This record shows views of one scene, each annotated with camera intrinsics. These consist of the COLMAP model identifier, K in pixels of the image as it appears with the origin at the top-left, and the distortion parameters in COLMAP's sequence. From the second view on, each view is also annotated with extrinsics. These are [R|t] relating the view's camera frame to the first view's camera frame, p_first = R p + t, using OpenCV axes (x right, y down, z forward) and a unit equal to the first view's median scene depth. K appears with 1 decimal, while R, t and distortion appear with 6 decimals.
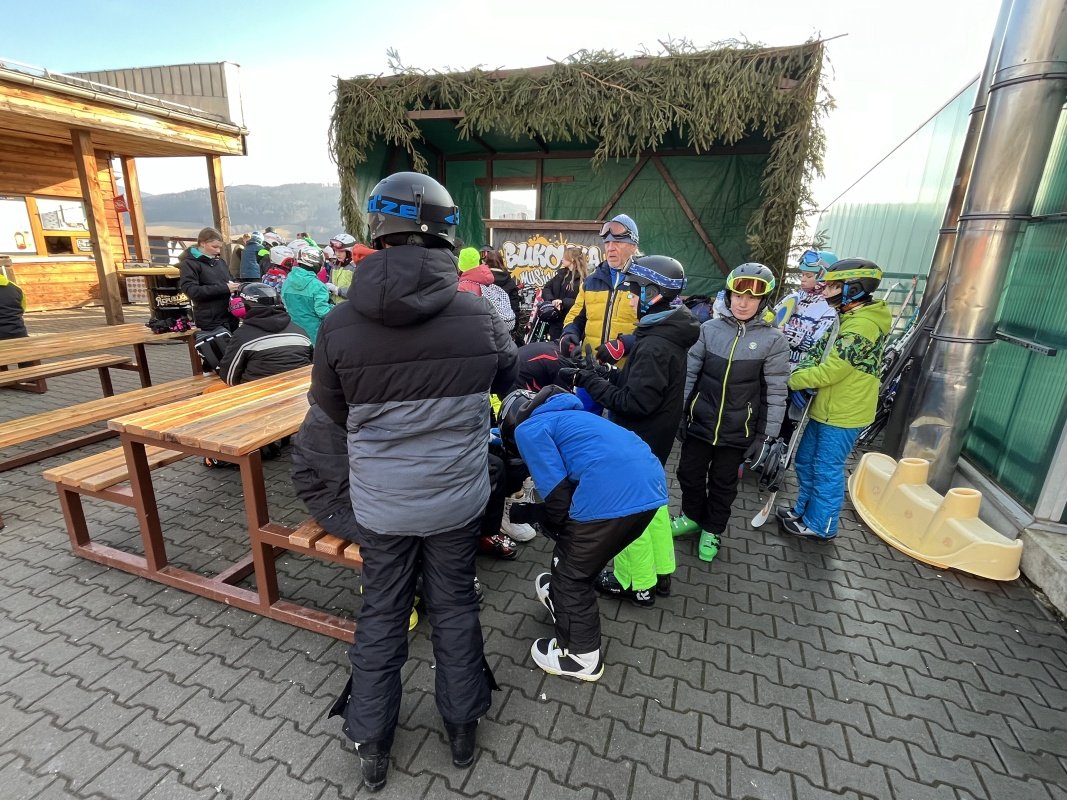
lens RADIAL K [[530.3, 0, 533.5], [0, 530.3, 400.0], [0, 0, 1]] dist [-0.002007, -0.000318]
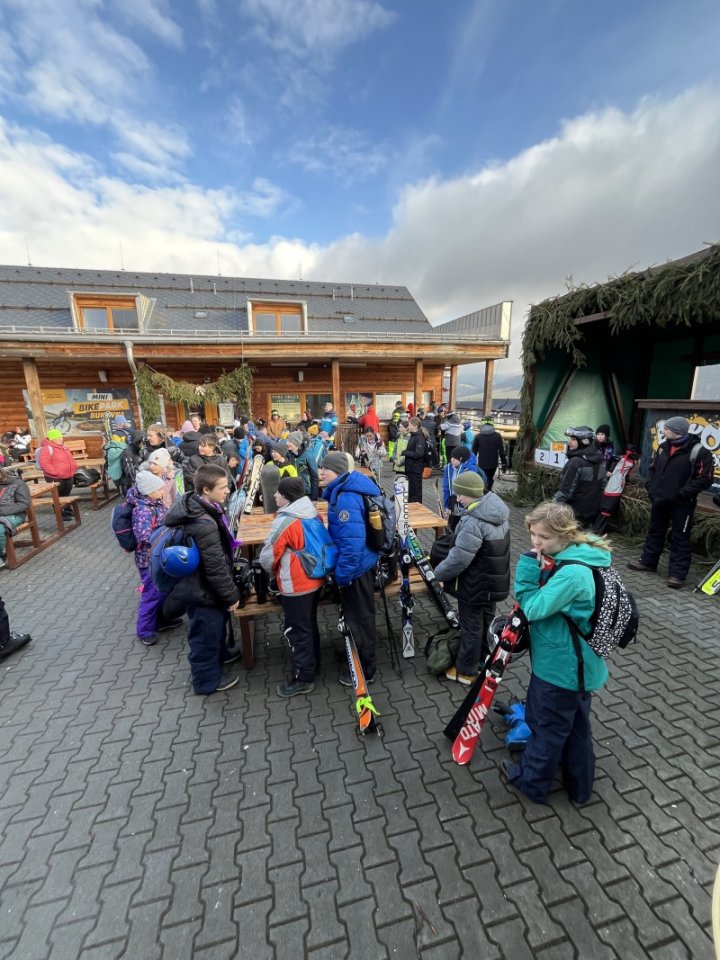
lens RADIAL K [[388.9, 0, 360.0], [0, 388.9, 480.0], [0, 0, 1]] dist [-0.000160, -0.000062]
pose [[0.543352, 0.141054, -0.827570, 0.298018], [-0.214130, 0.976463, 0.025842, -0.091439], [0.811737, 0.163167, 0.560767, 0.140395]]
